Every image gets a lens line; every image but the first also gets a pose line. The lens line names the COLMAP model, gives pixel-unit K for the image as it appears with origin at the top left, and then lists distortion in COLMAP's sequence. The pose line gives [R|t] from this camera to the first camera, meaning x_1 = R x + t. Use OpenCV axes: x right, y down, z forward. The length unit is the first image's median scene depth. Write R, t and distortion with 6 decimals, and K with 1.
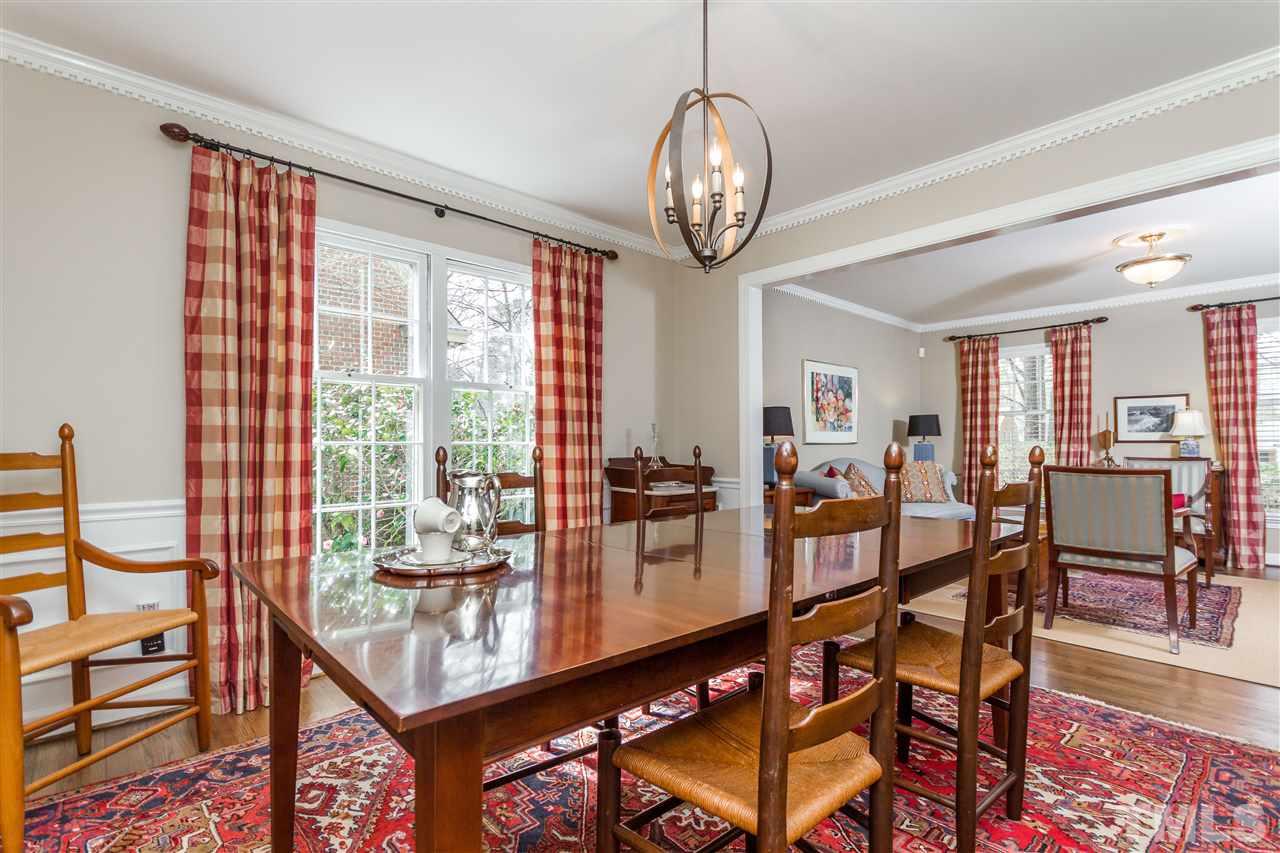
lens RADIAL K [[595.5, 0, 644.6], [0, 595.5, 436.4], [0, 0, 1]] dist [-0.001076, -0.000094]
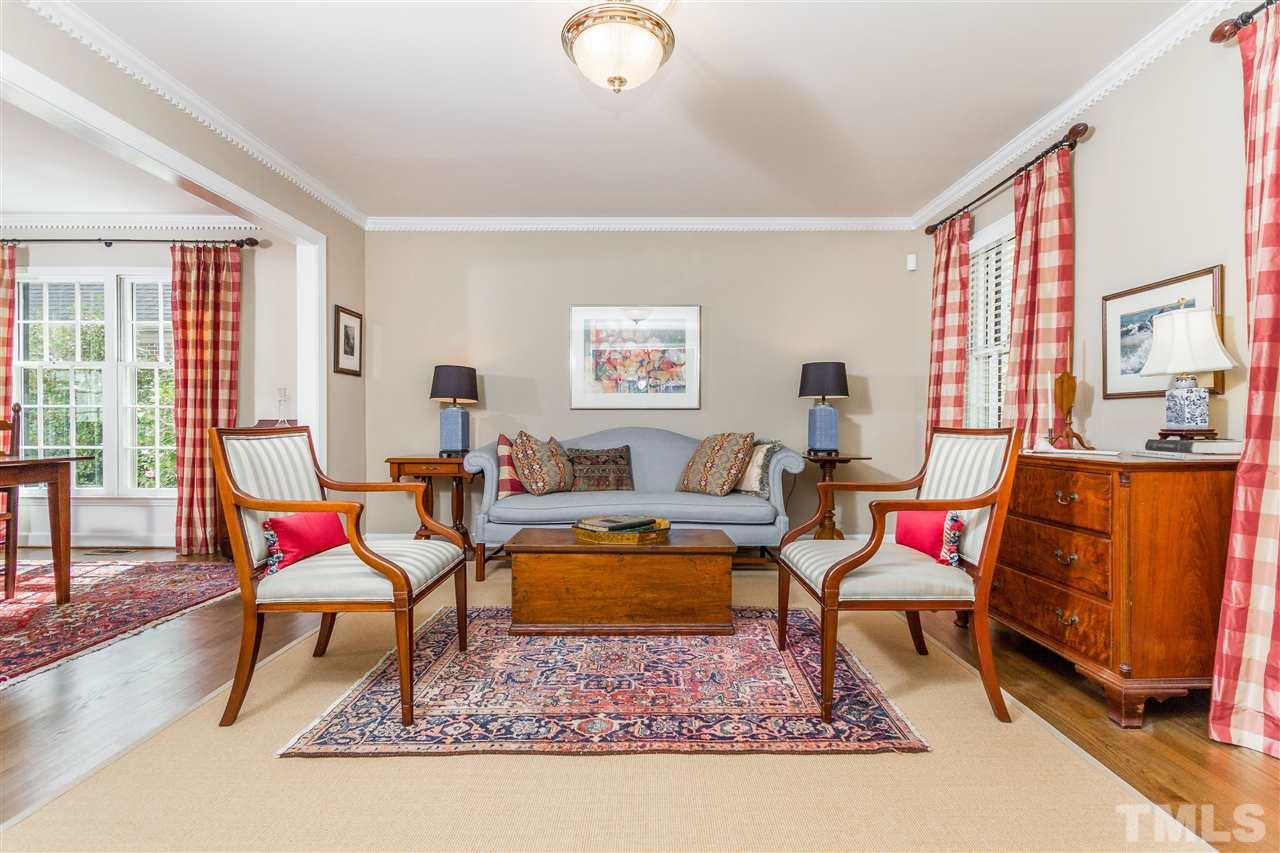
lens RADIAL K [[595.5, 0, 644.6], [0, 595.5, 436.4], [0, 0, 1]] dist [-0.001076, -0.000094]
pose [[0.725427, 0.022620, -0.687927, 0.863285], [0.000817, 0.999431, 0.033724, 0.022634], [0.688299, -0.025027, 0.724996, 0.451005]]
